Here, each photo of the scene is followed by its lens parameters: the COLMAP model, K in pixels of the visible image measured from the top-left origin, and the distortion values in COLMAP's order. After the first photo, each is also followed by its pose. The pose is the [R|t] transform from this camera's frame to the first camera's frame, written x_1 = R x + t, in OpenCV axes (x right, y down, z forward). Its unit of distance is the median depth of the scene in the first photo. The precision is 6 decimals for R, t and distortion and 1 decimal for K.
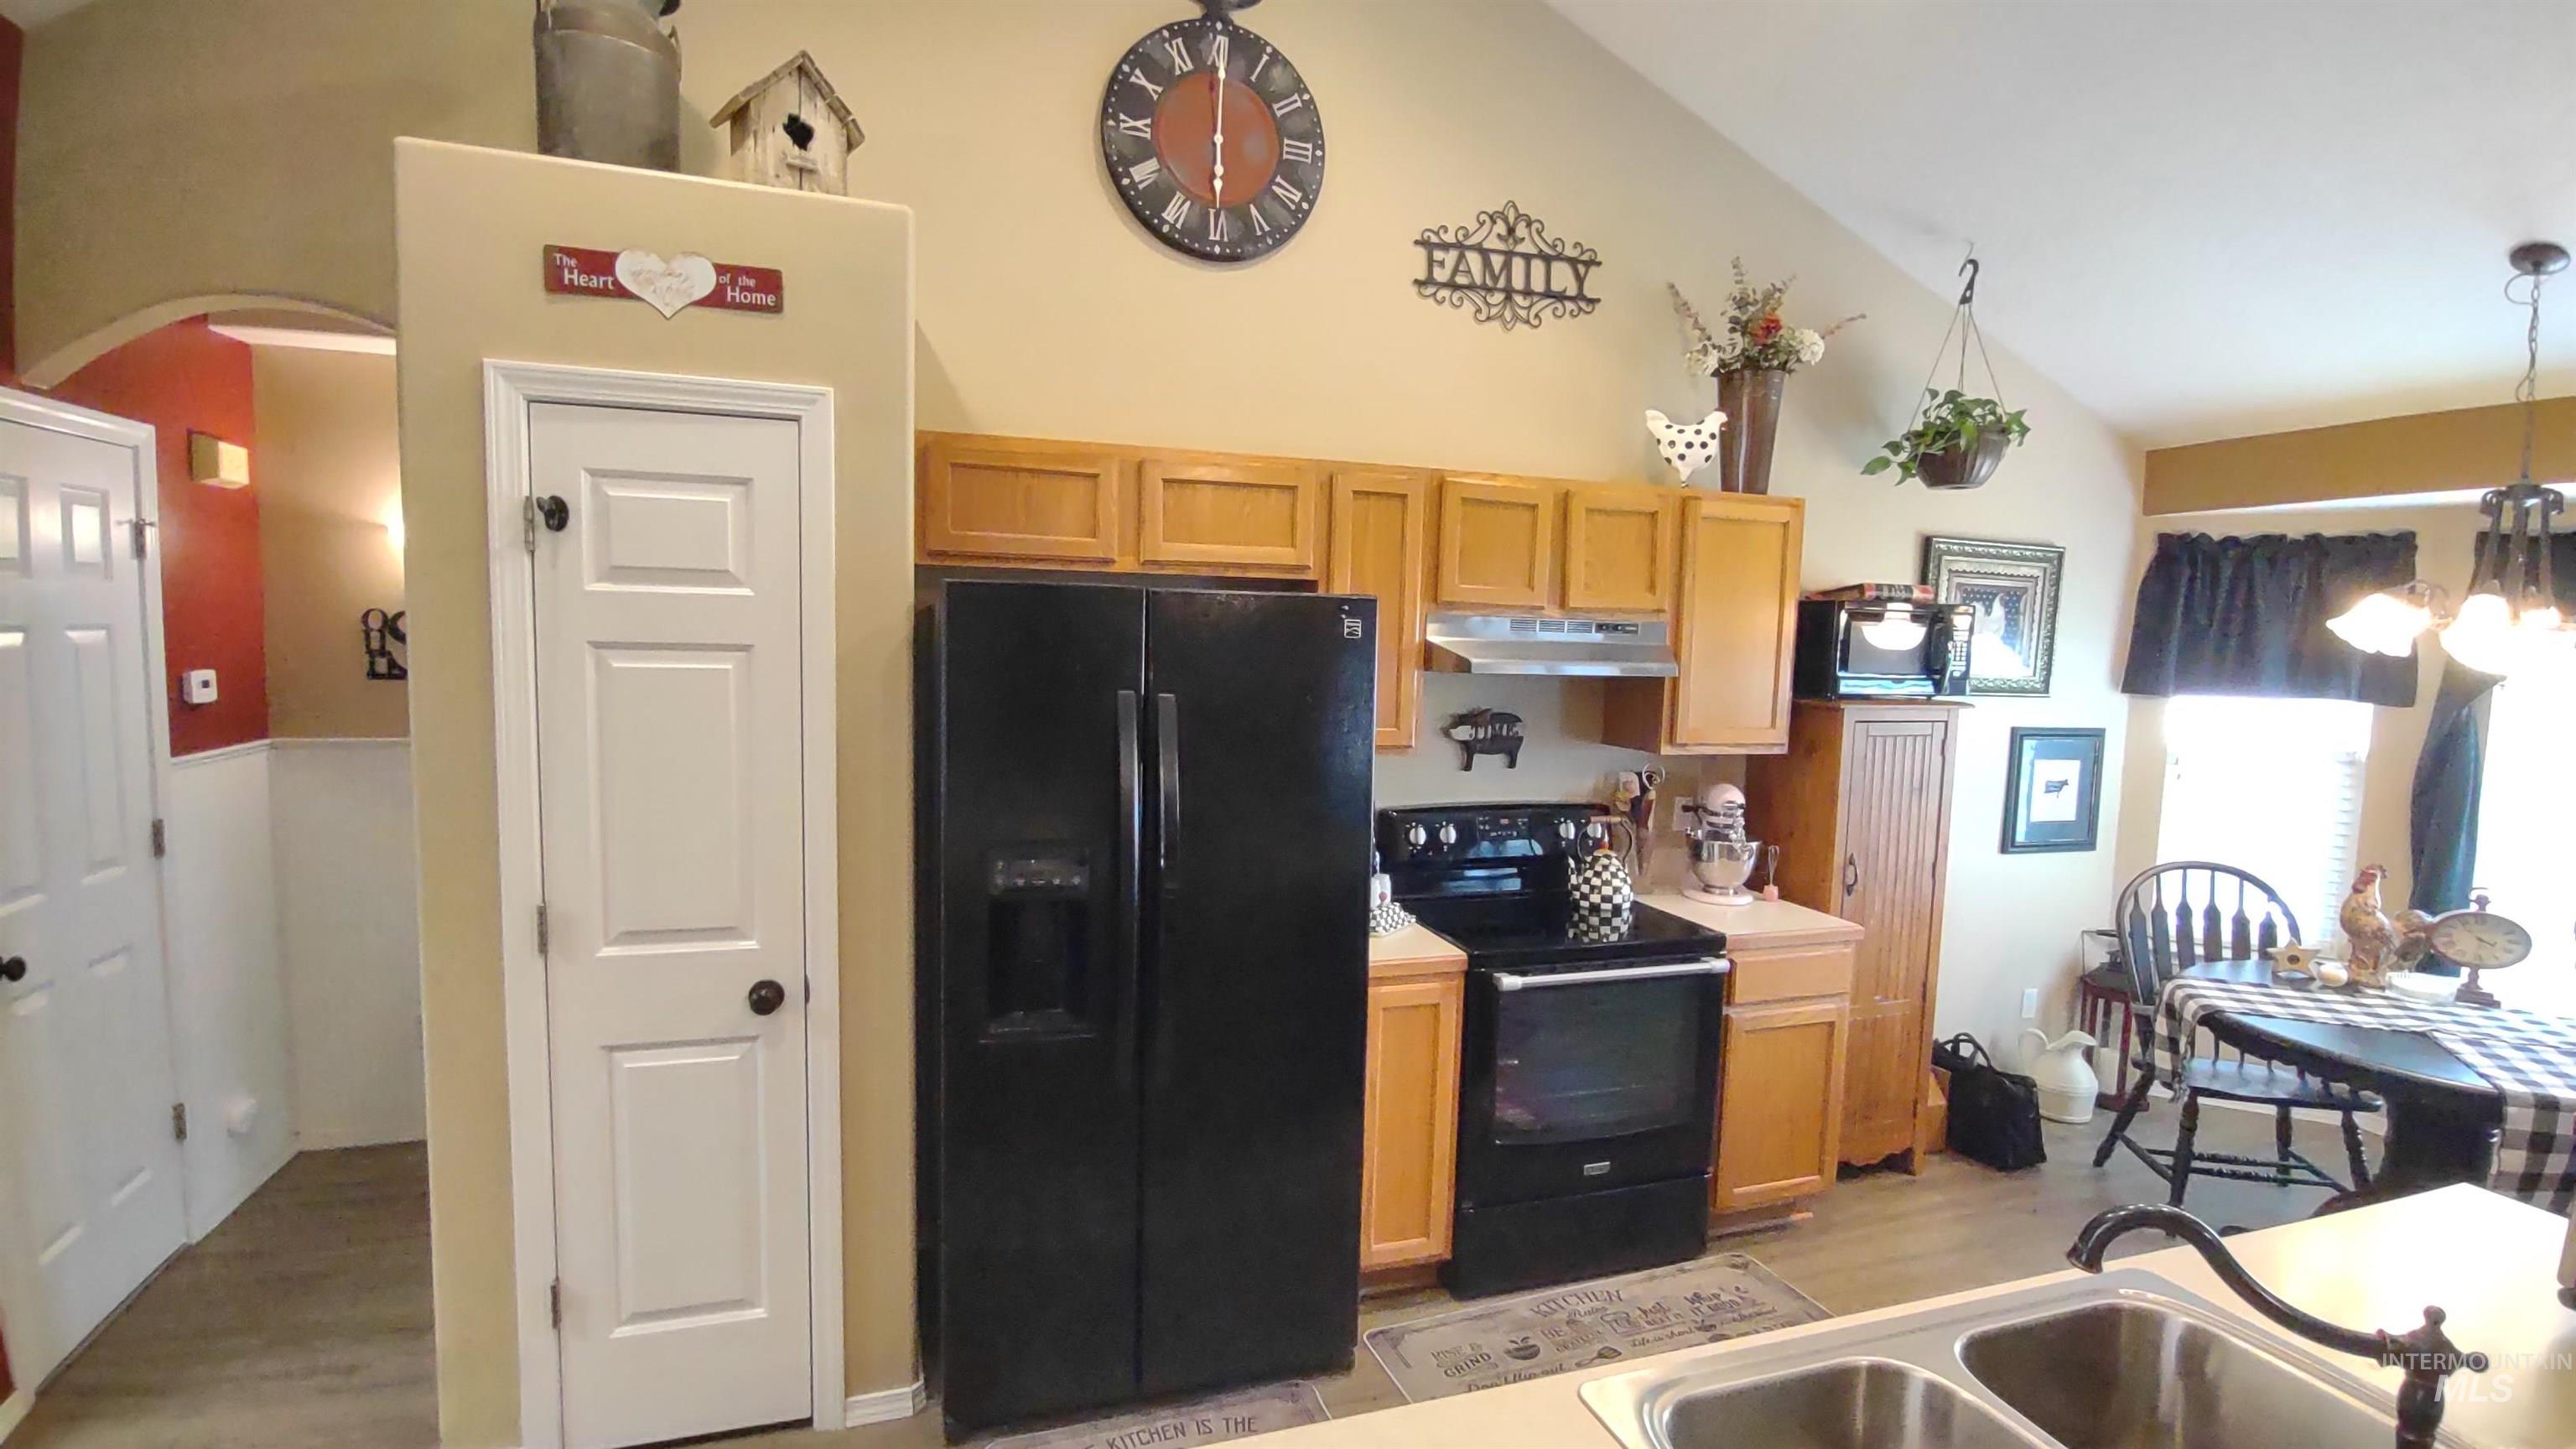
lens RADIAL K [[1187.3, 0, 1276.6], [0, 1187.3, 737.2], [0, 0, 1]] dist [-0.017235, 0.003209]
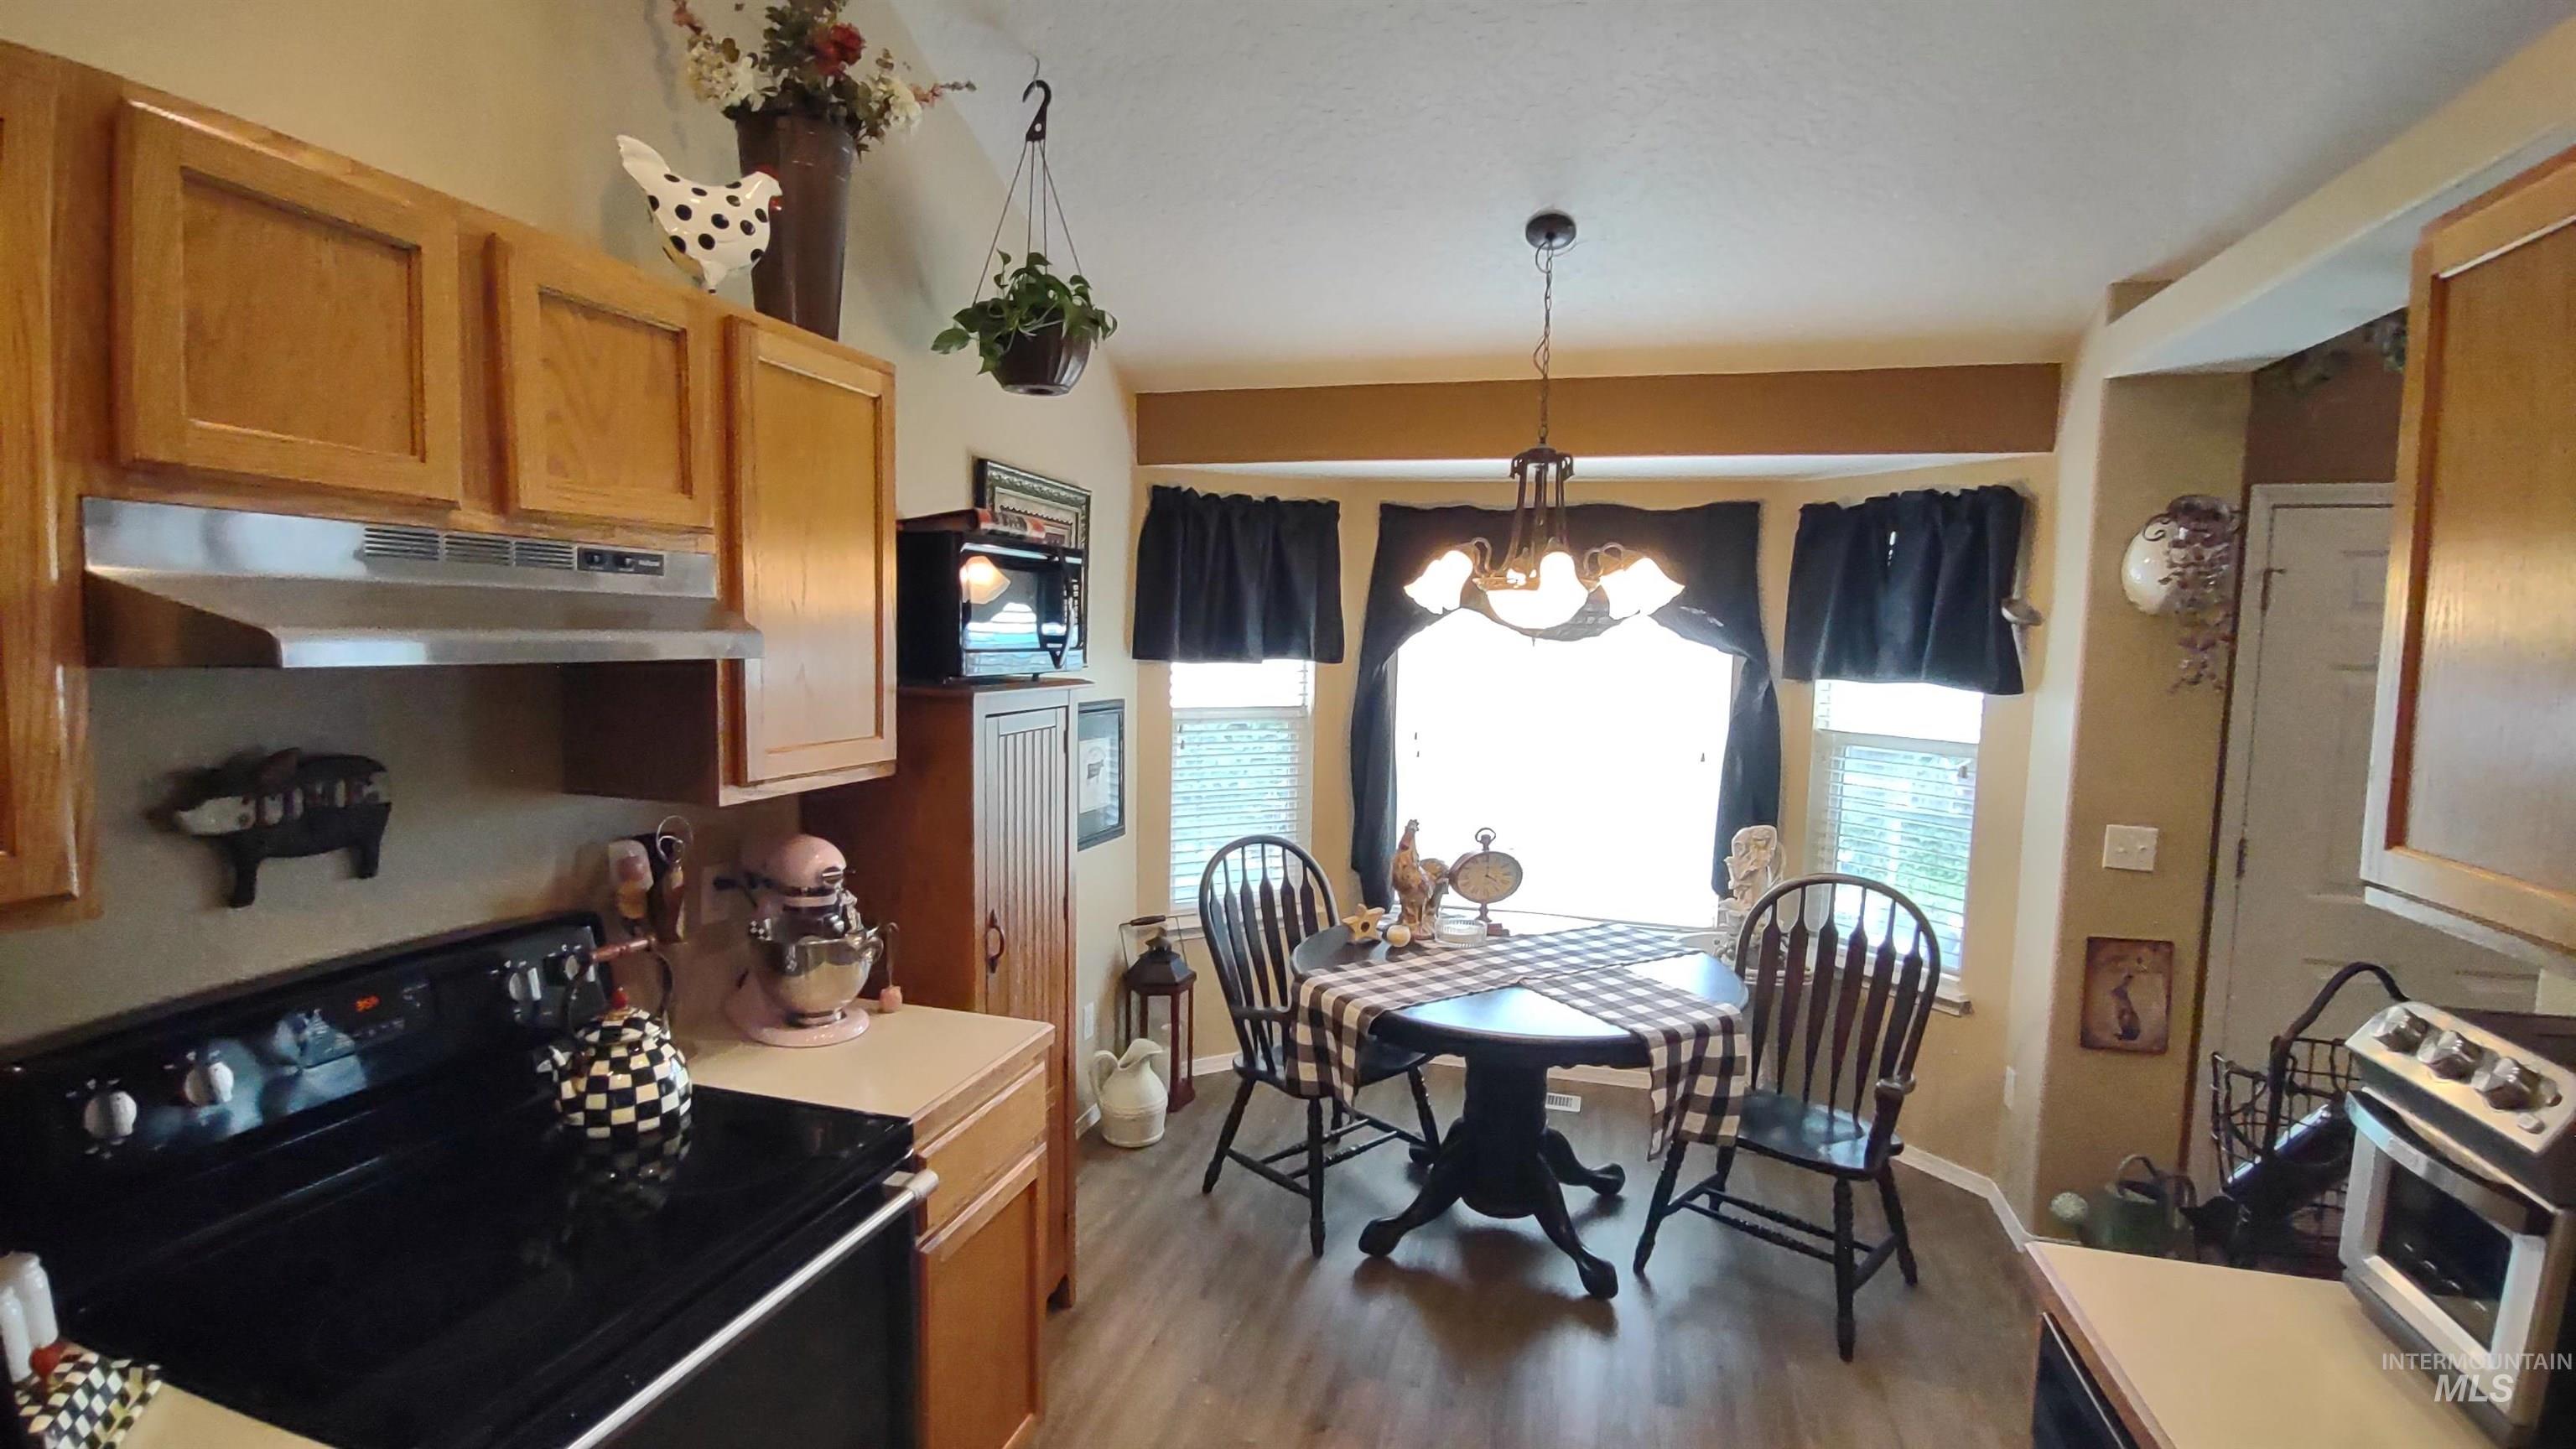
lens RADIAL K [[1187.3, 0, 1317.8], [0, 1187.3, 742.8], [0, 0, 1]] dist [-0.017235, 0.003209]
pose [[0.549198, -0.090955, 0.830728, 0.035168], [0.067279, 0.995645, 0.064533, -0.029494], [-0.832979, 0.020449, 0.552926, 0.483698]]
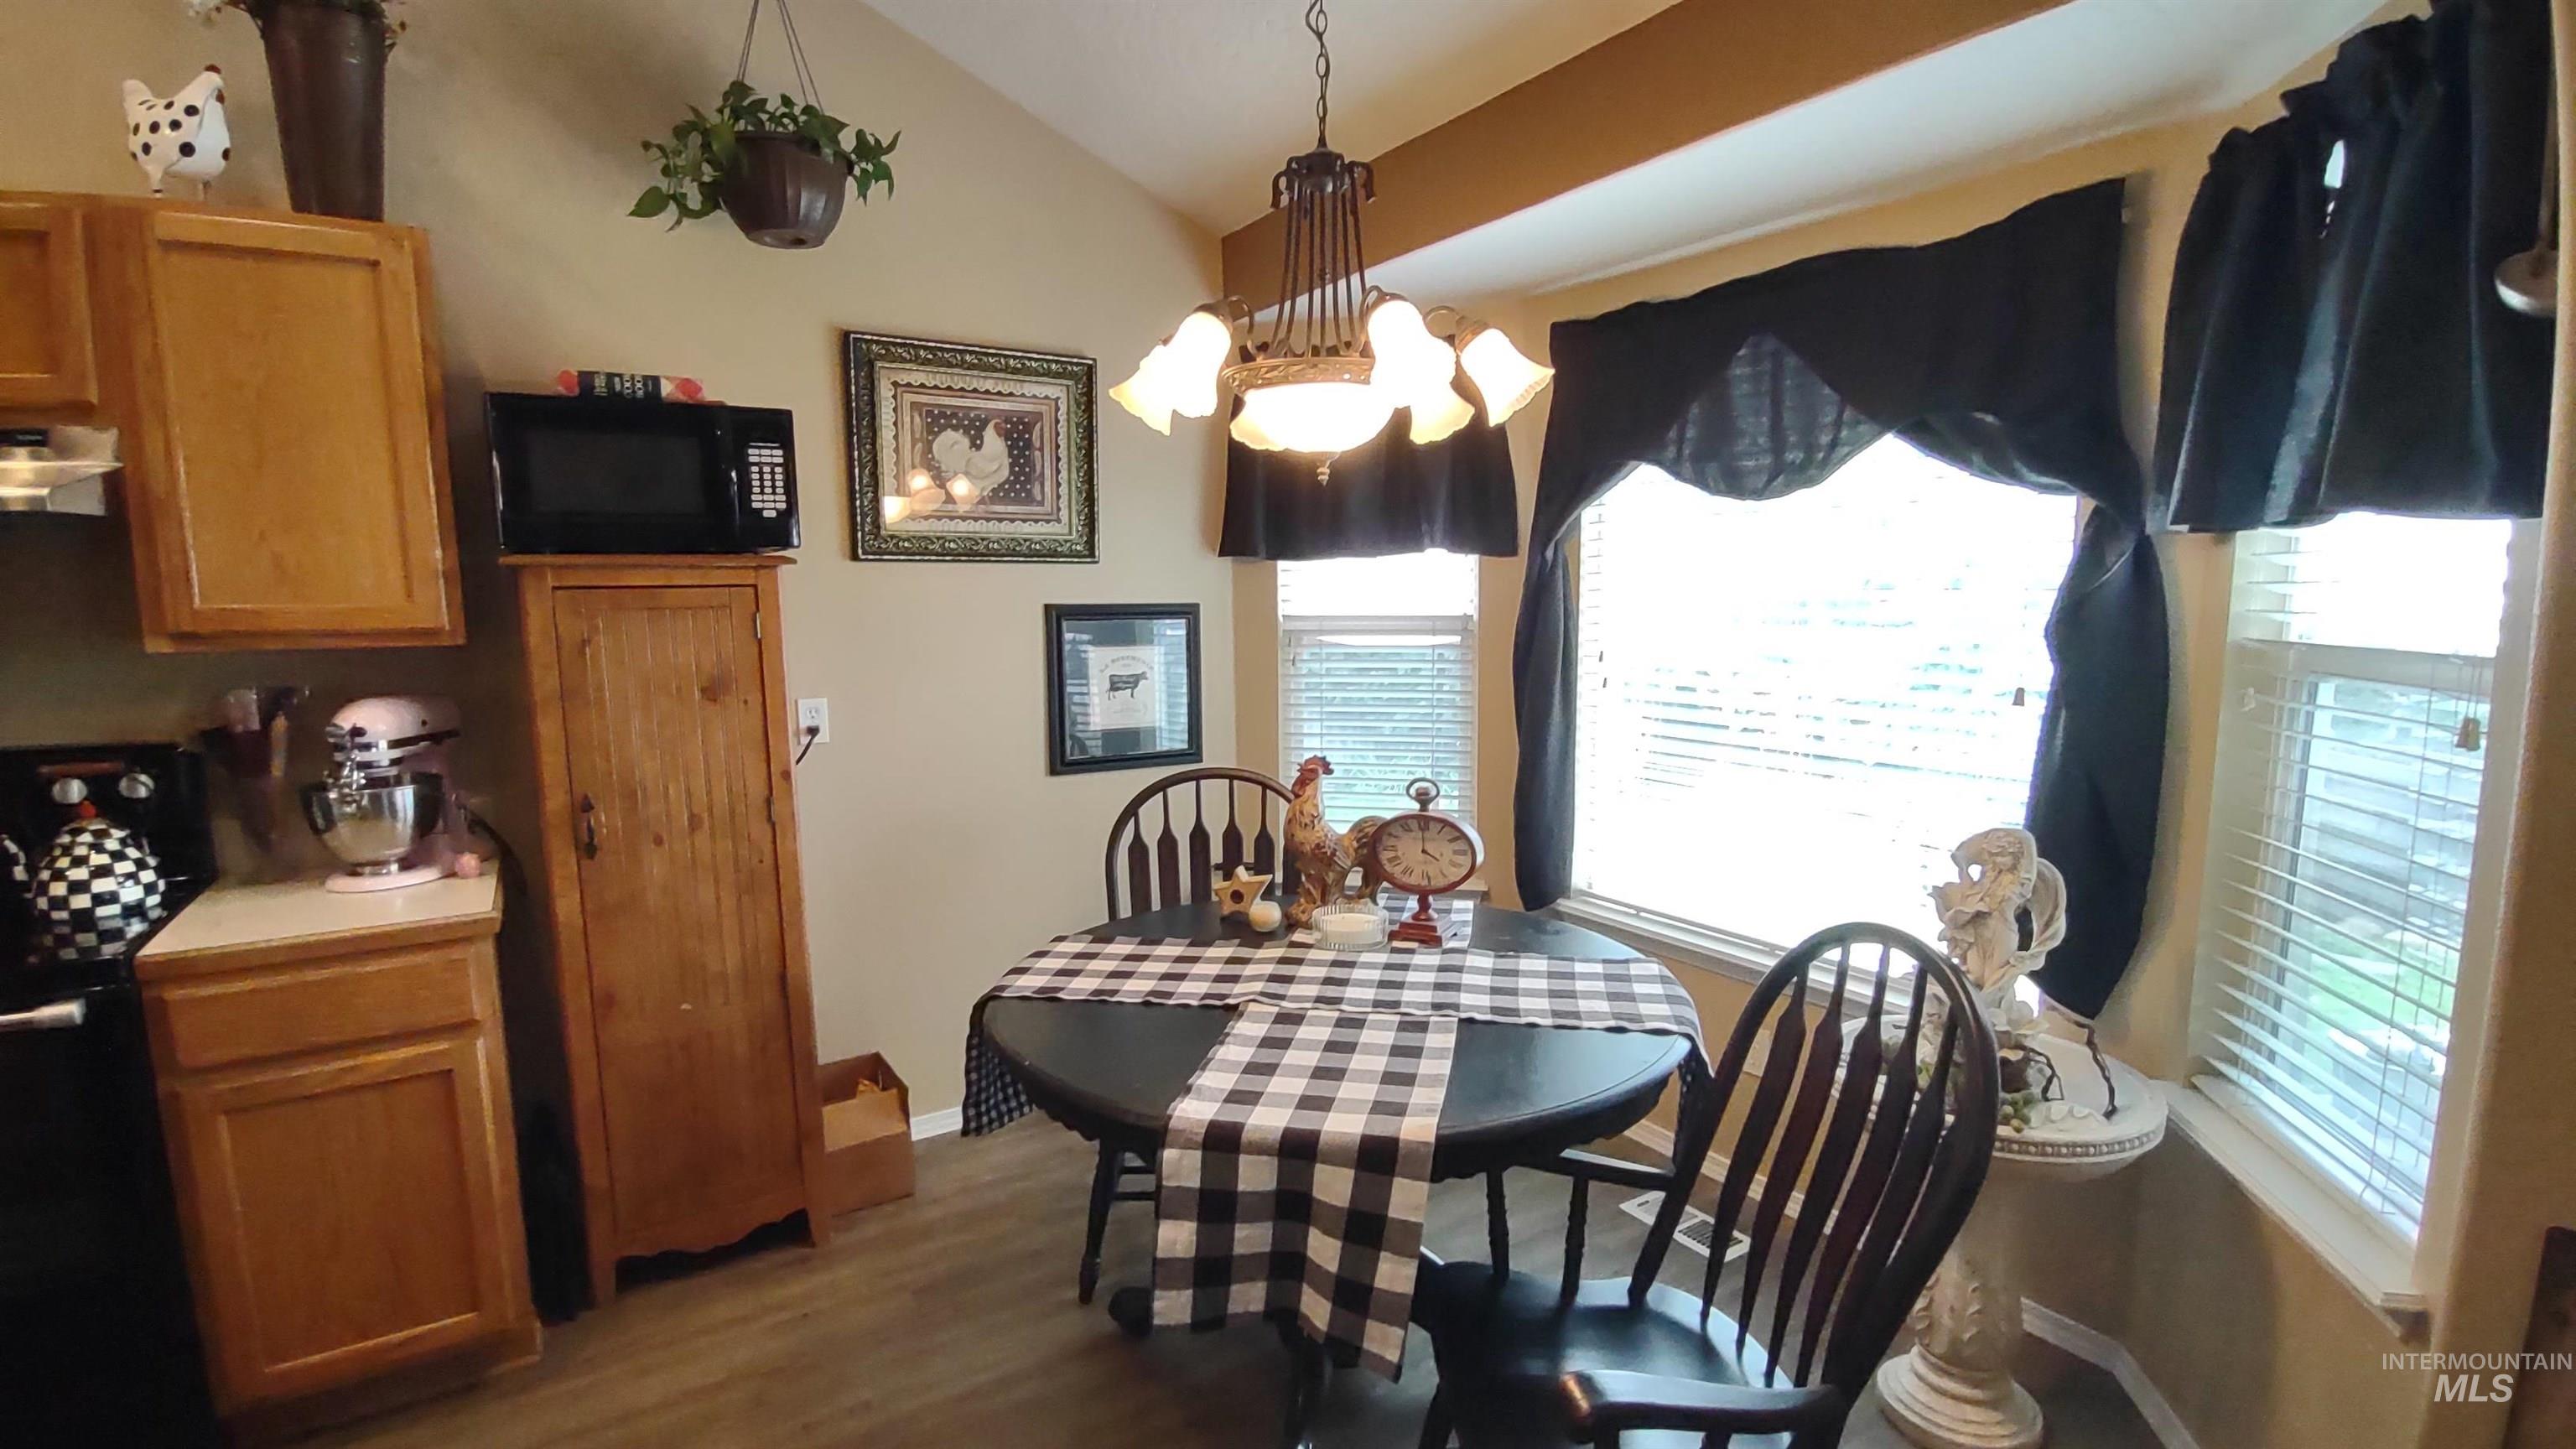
lens RADIAL K [[1187.3, 0, 1261.2], [0, 1187.3, 737.9], [0, 0, 1]] dist [-0.017235, 0.003209]
pose [[0.973185, -0.066675, 0.220147, 0.729484], [0.058881, 0.997390, 0.041782, 0.064609], [-0.222359, -0.027699, 0.974571, 0.298003]]
